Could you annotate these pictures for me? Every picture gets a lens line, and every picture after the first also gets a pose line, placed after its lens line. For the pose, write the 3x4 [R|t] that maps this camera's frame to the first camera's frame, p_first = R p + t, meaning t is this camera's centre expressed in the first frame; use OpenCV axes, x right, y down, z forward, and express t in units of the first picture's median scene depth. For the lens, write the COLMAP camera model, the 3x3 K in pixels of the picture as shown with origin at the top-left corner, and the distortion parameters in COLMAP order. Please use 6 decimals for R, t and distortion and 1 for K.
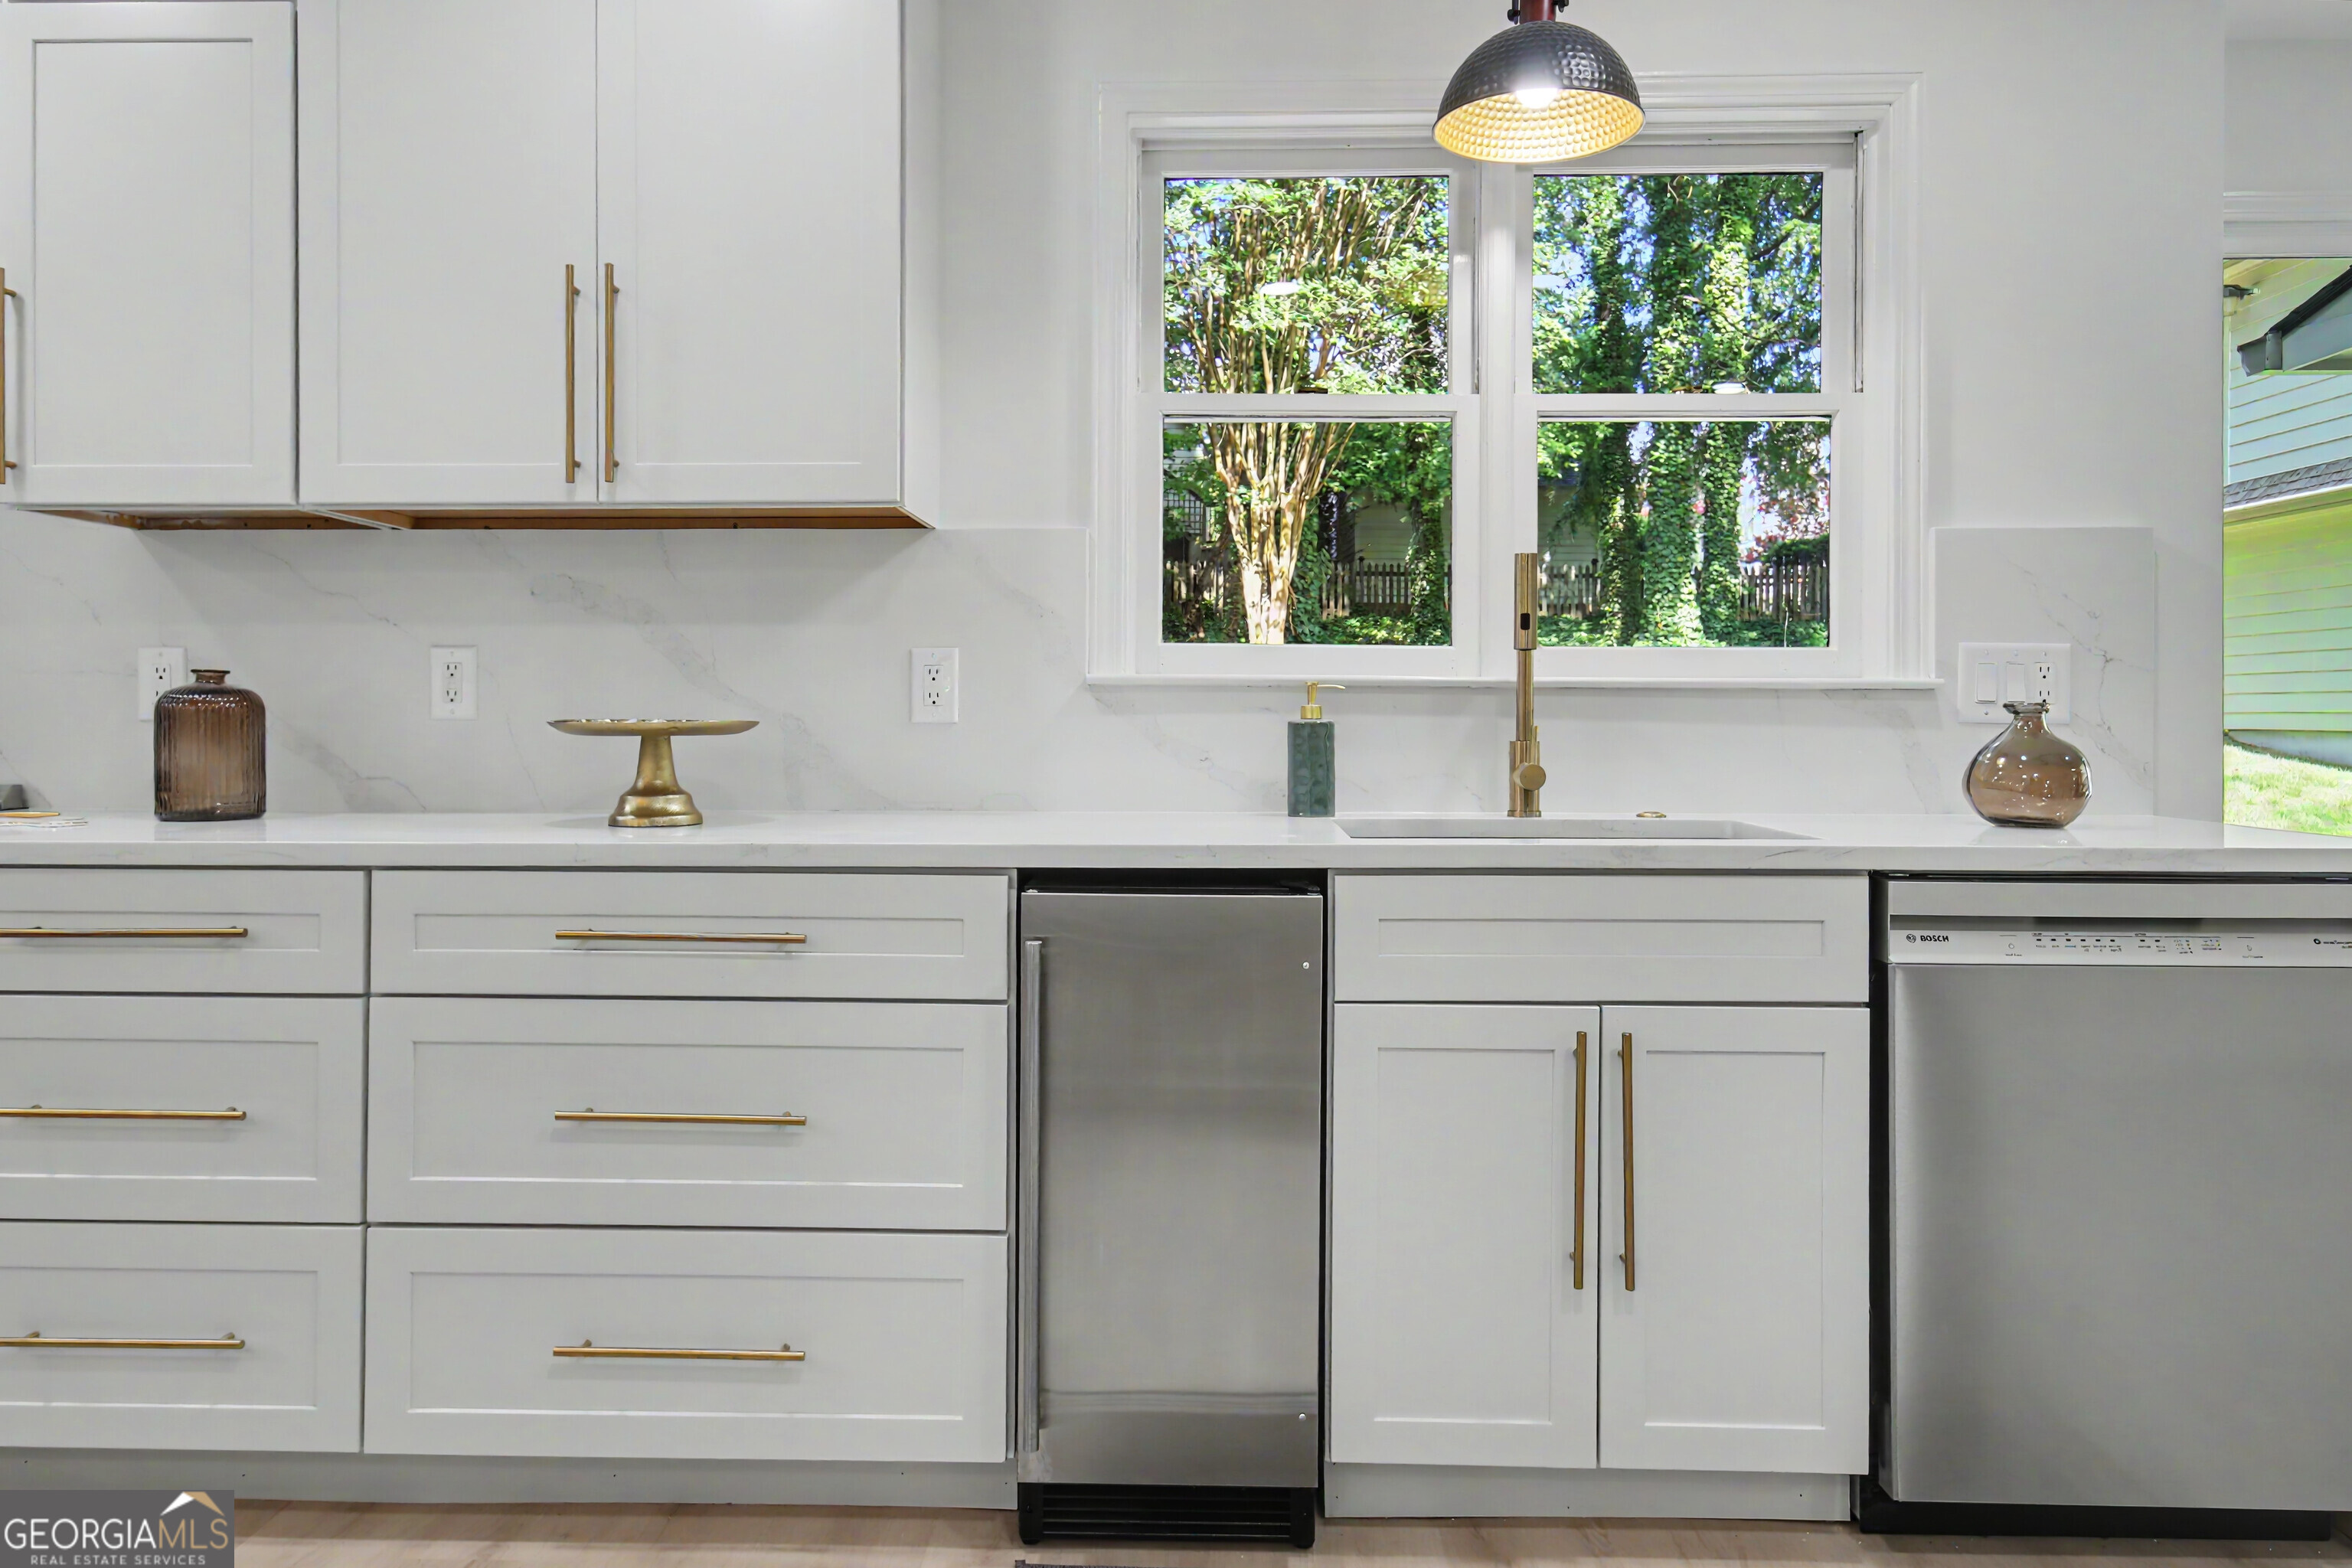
lens RADIAL K [[1558.1, 0, 1208.8], [0, 1558.1, 721.9], [0, 0, 1]] dist [0.013209, 0.002064]
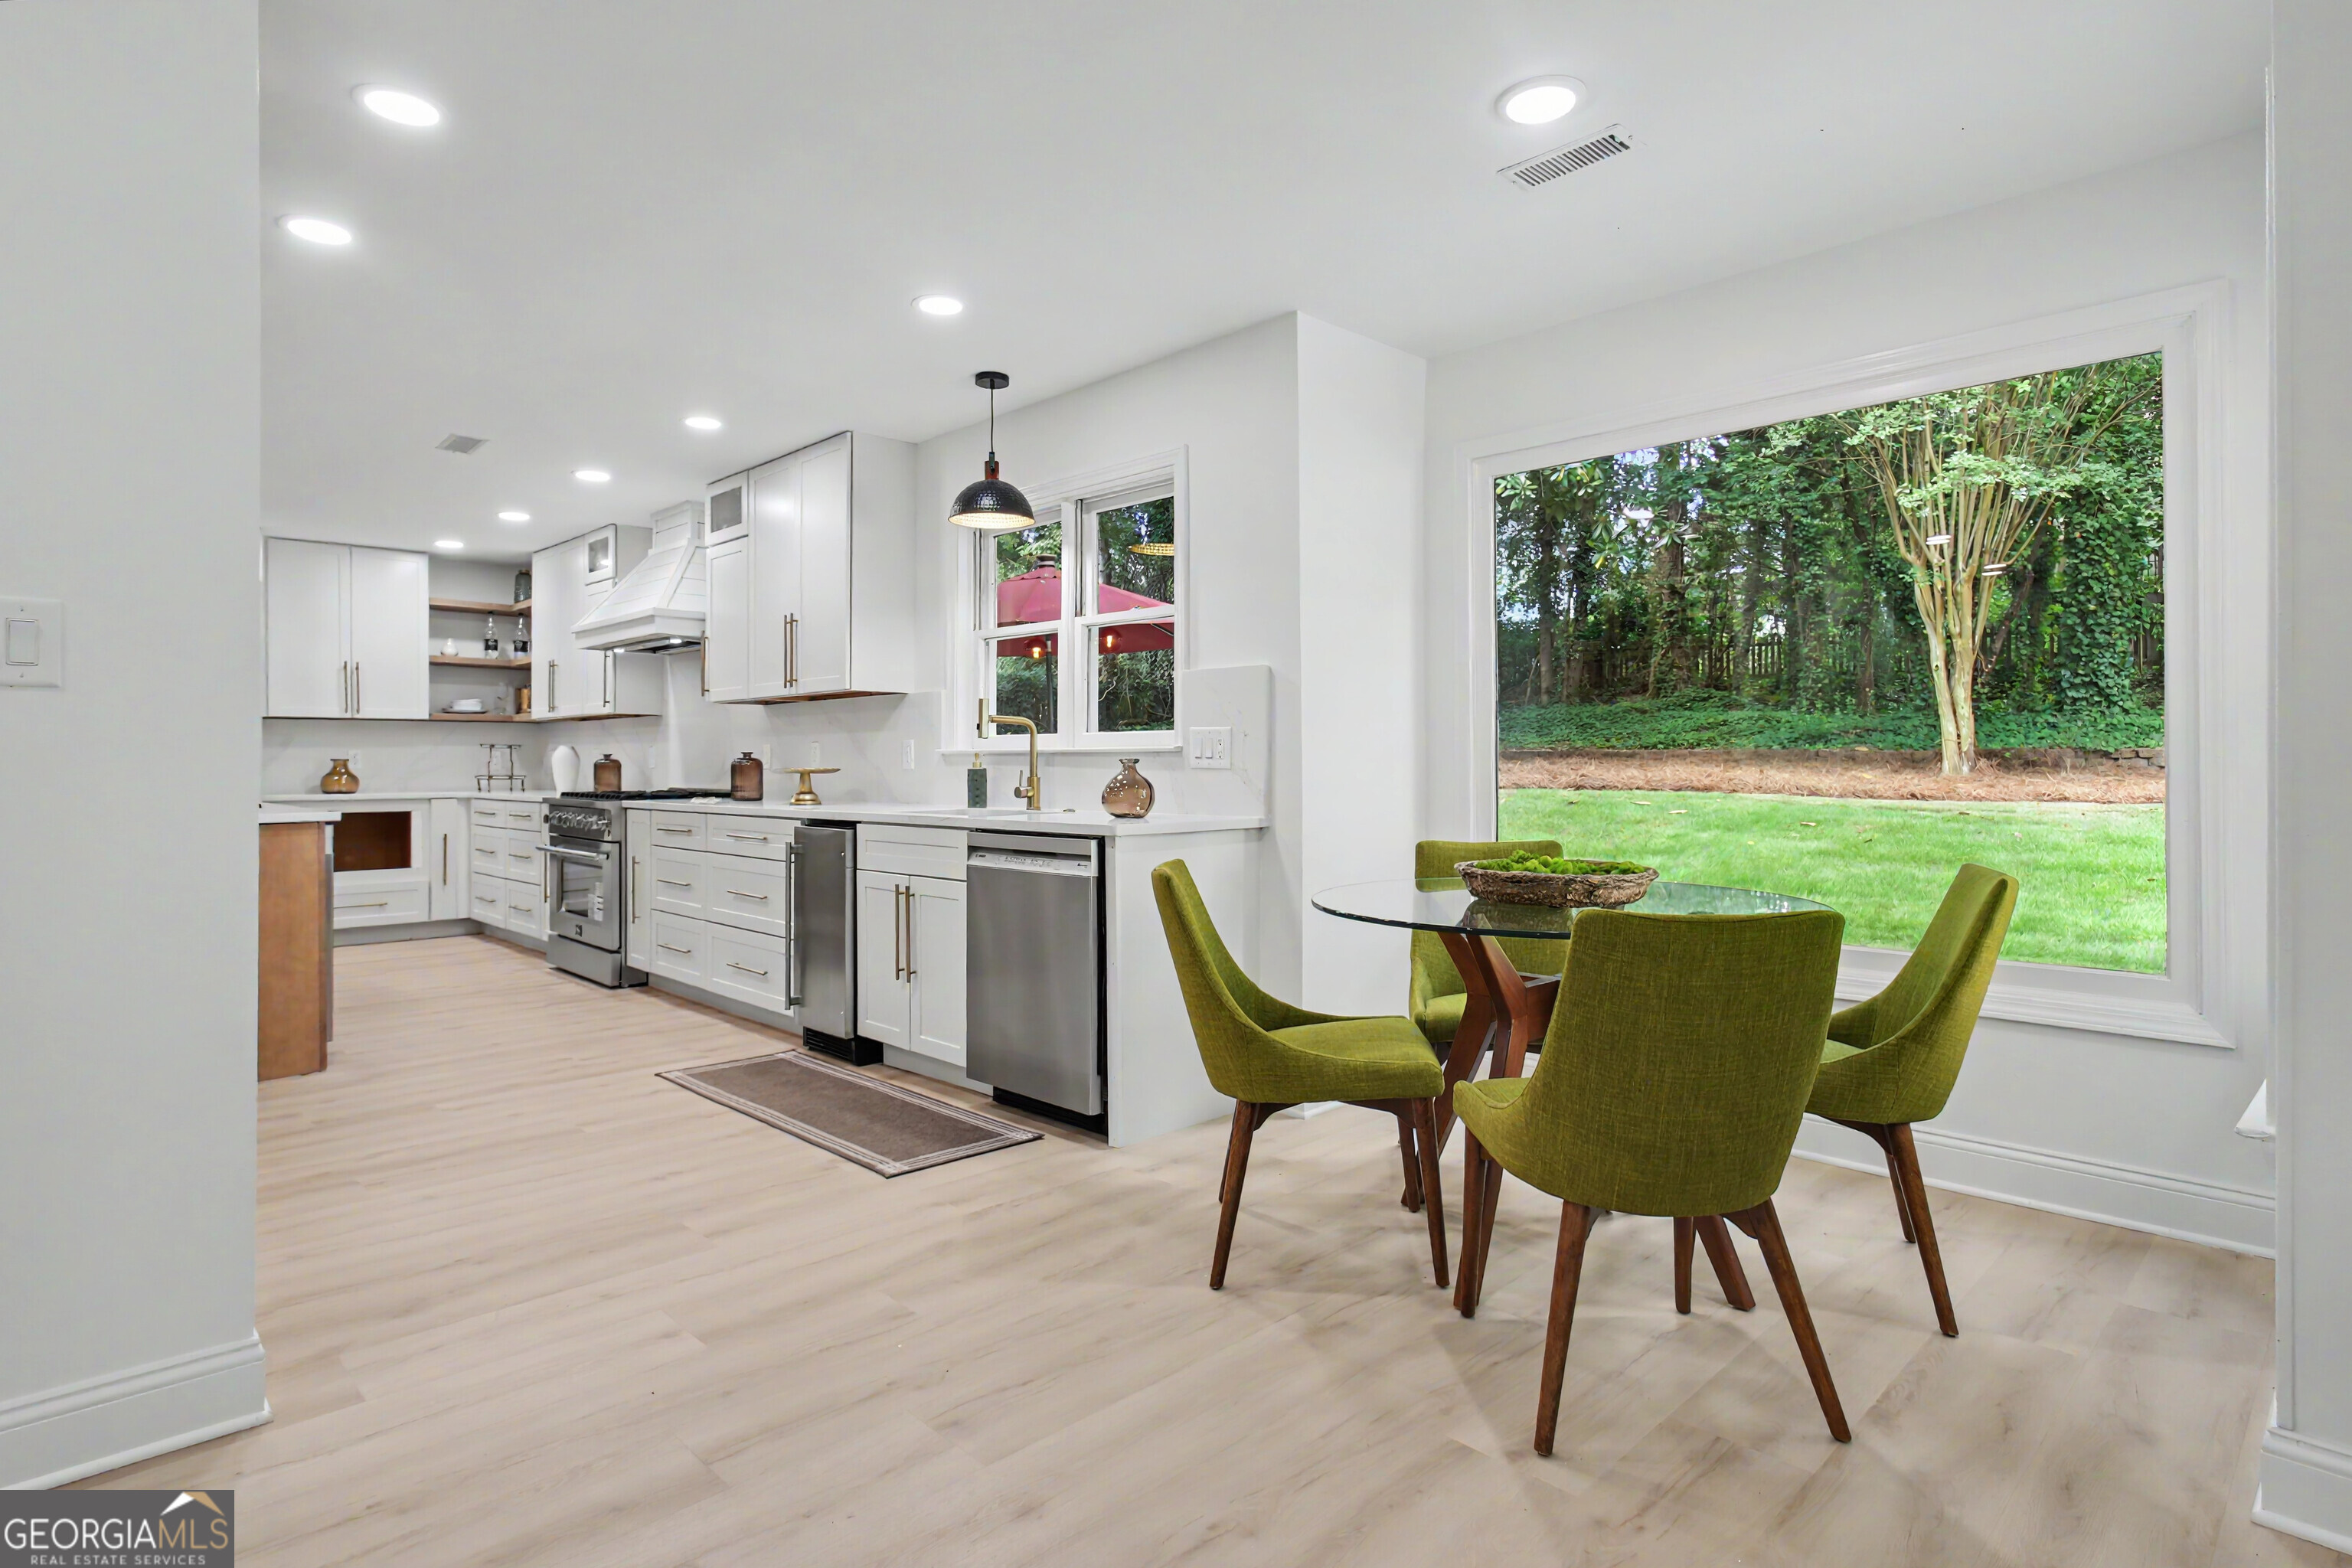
lens RADIAL K [[1262.7, 0, 1202.0], [0, 1262.7, 753.7], [0, 0, 1]] dist [0.007680, 0.001011]
pose [[0.718575, -0.009329, -0.695387, 1.772695], [-0.001292, 0.999890, -0.014749, 0.005264], [0.695448, 0.011497, 0.718485, -0.166849]]
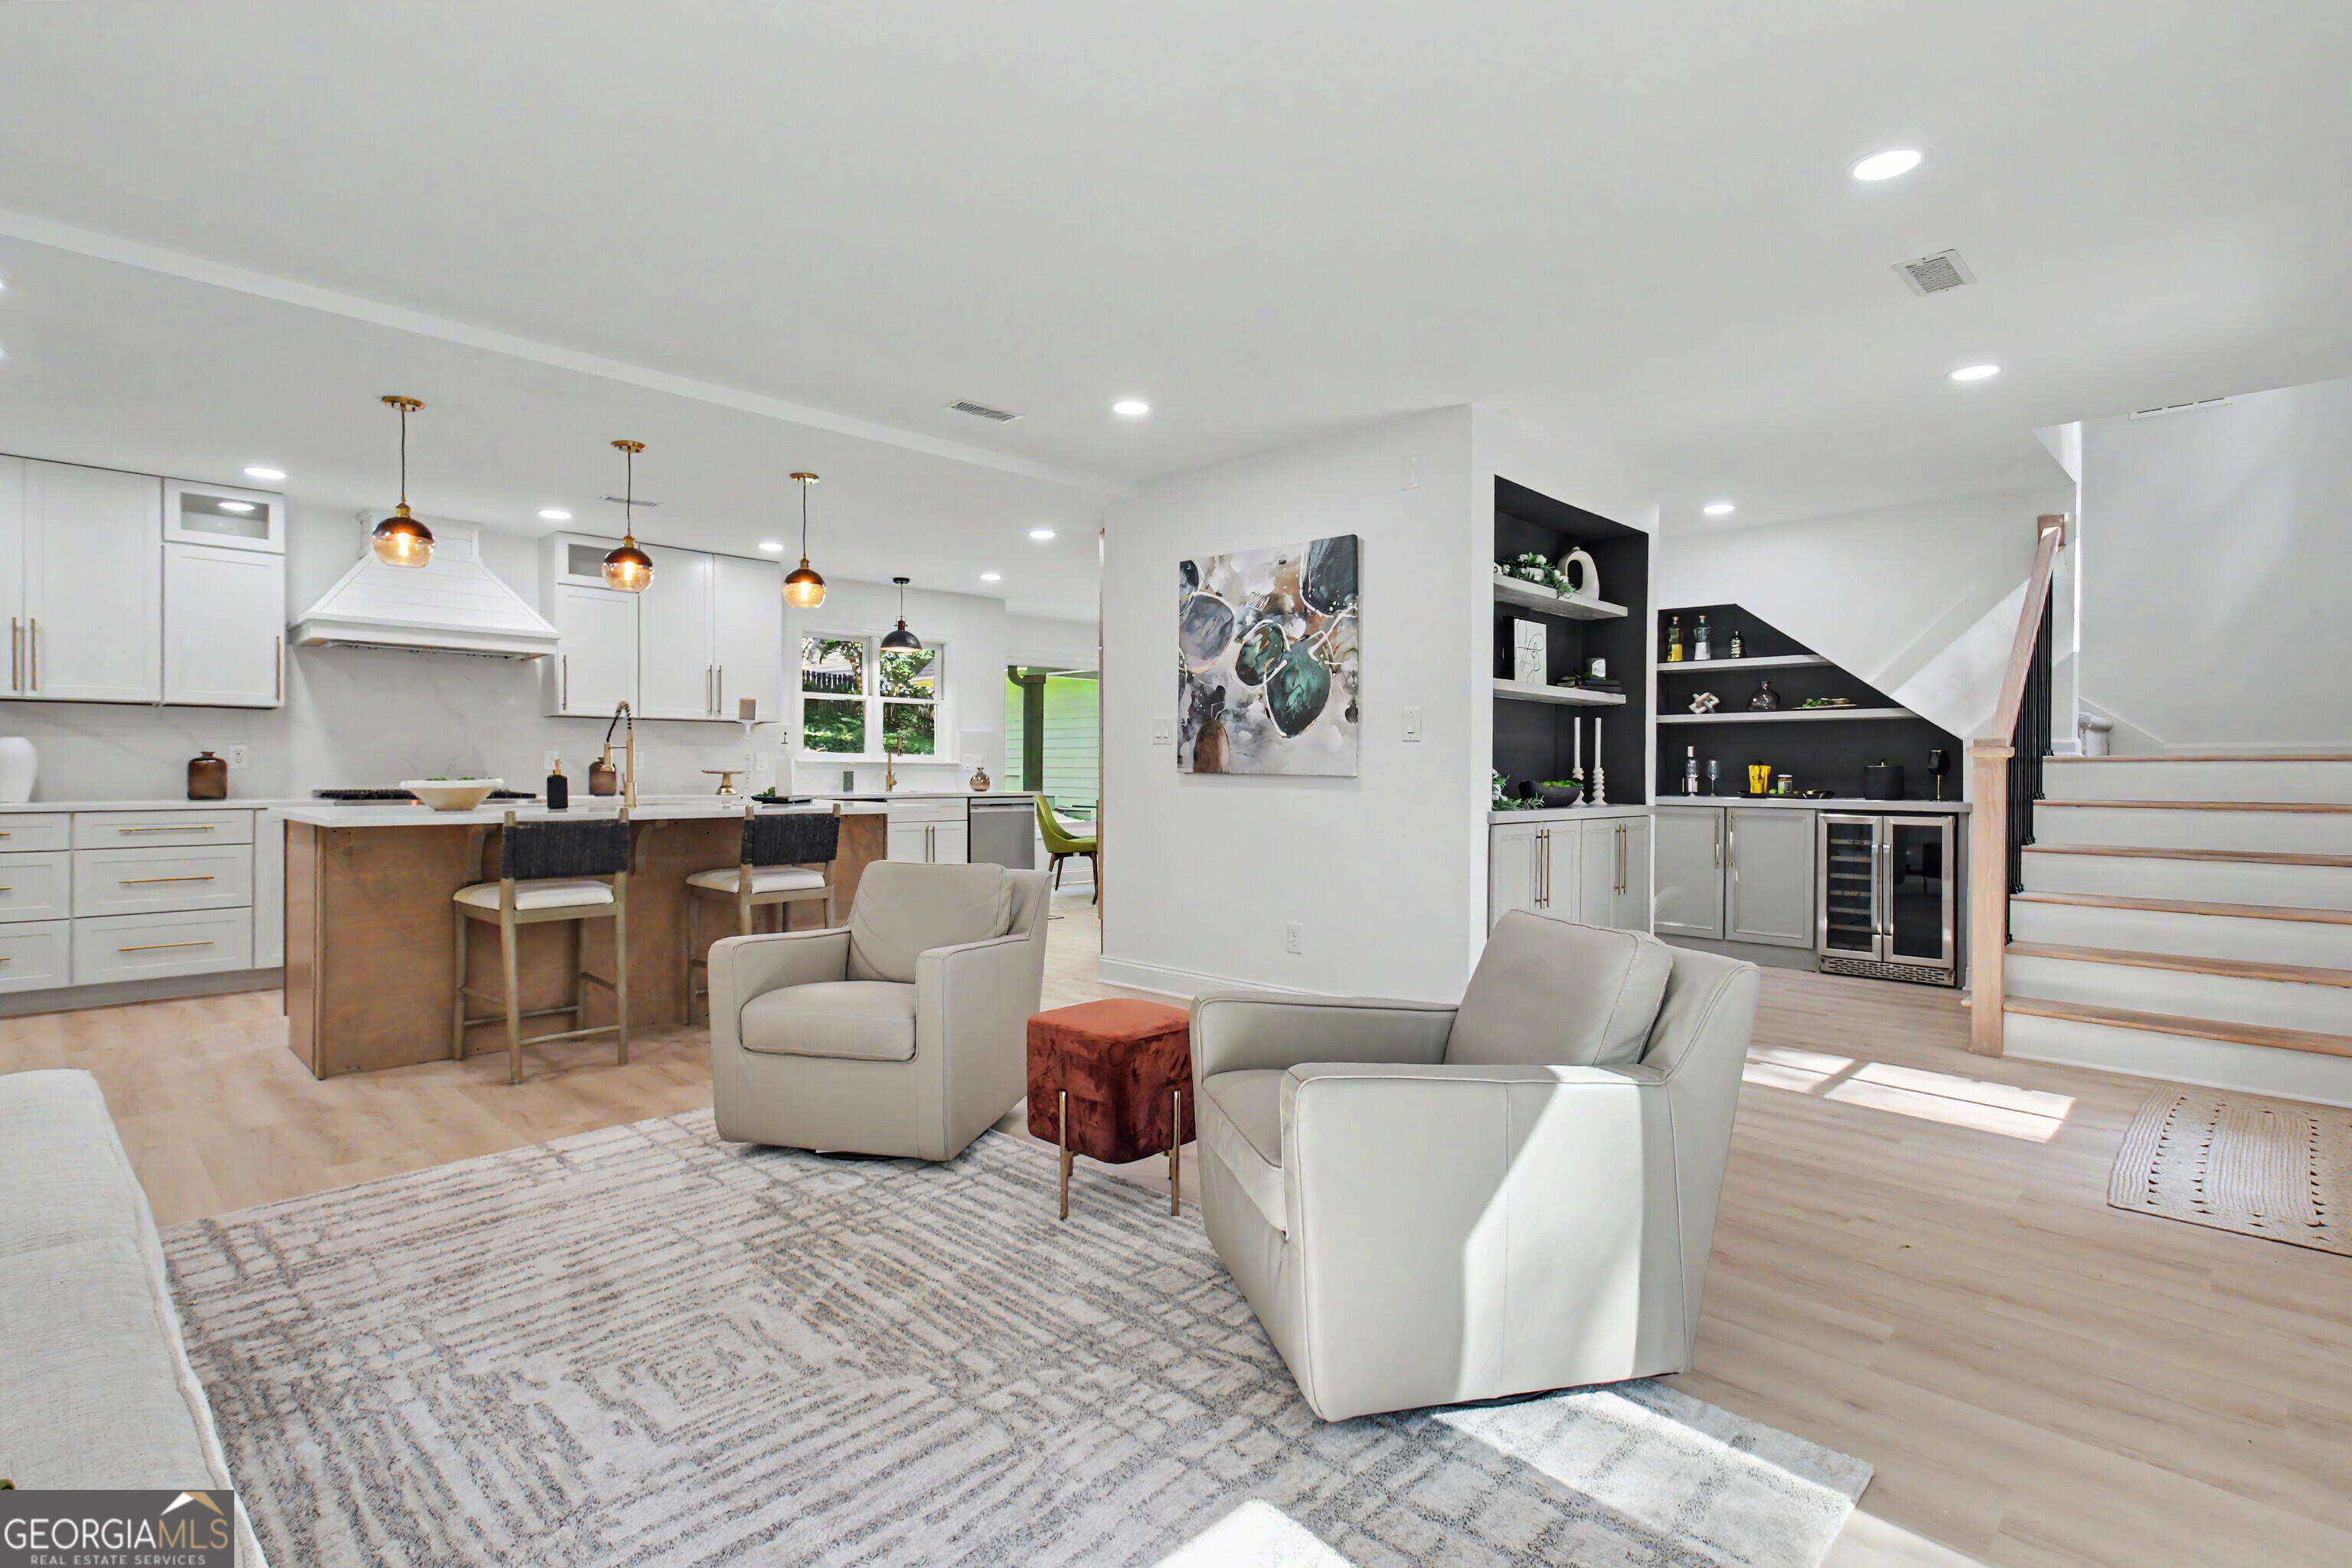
lens RADIAL K [[1130.3, 0, 1181.9], [0, 1130.3, 779.9], [0, 0, 1]] dist [0.000948, 0.000608]
pose [[0.680596, -0.006399, 0.732631, -1.766394], [0.003056, 0.999978, 0.005896, 0.010346], [-0.732653, -0.001774, 0.680601, -2.035511]]
